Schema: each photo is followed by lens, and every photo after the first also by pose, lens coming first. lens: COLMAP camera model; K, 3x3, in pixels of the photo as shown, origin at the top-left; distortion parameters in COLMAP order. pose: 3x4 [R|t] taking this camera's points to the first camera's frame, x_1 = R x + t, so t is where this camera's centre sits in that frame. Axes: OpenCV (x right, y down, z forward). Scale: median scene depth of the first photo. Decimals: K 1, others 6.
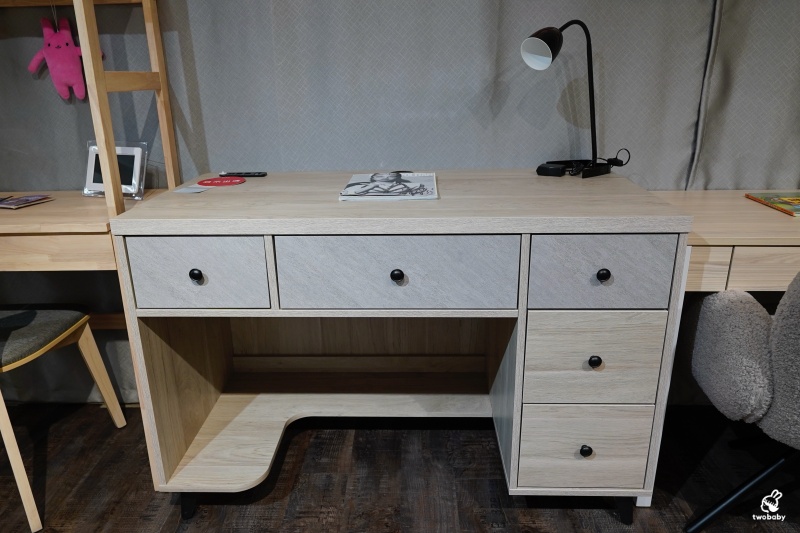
lens RADIAL K [[584.2, 0, 398.5], [0, 584.2, 264.3], [0, 0, 1]] dist [0.000494, 0.003702]
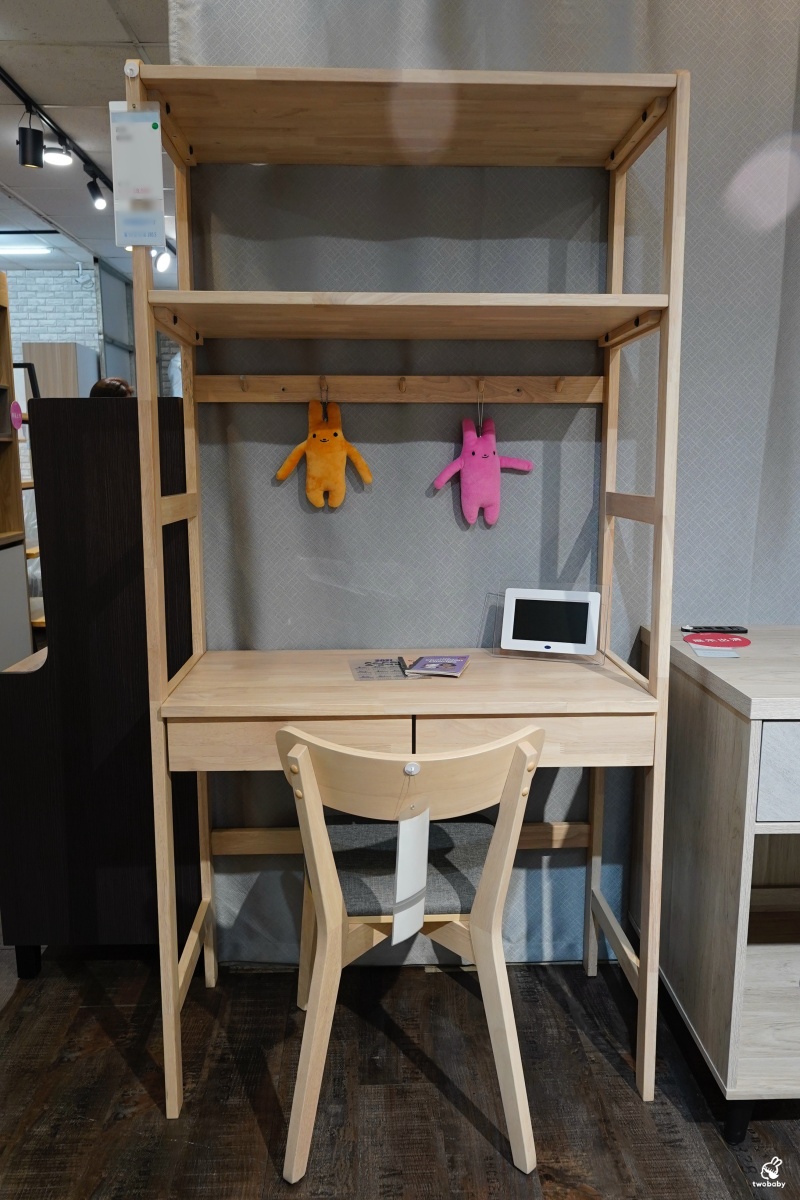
lens RADIAL K [[876.3, 0, 402.0], [0, 876.3, 603.7], [0, 0, 1]] dist [0.000494, 0.003702]
pose [[0.997078, 0.011106, 0.075573, -0.762319], [0.000721, 0.987963, -0.154691, -0.017808], [-0.076381, 0.154294, 0.985068, -0.049537]]
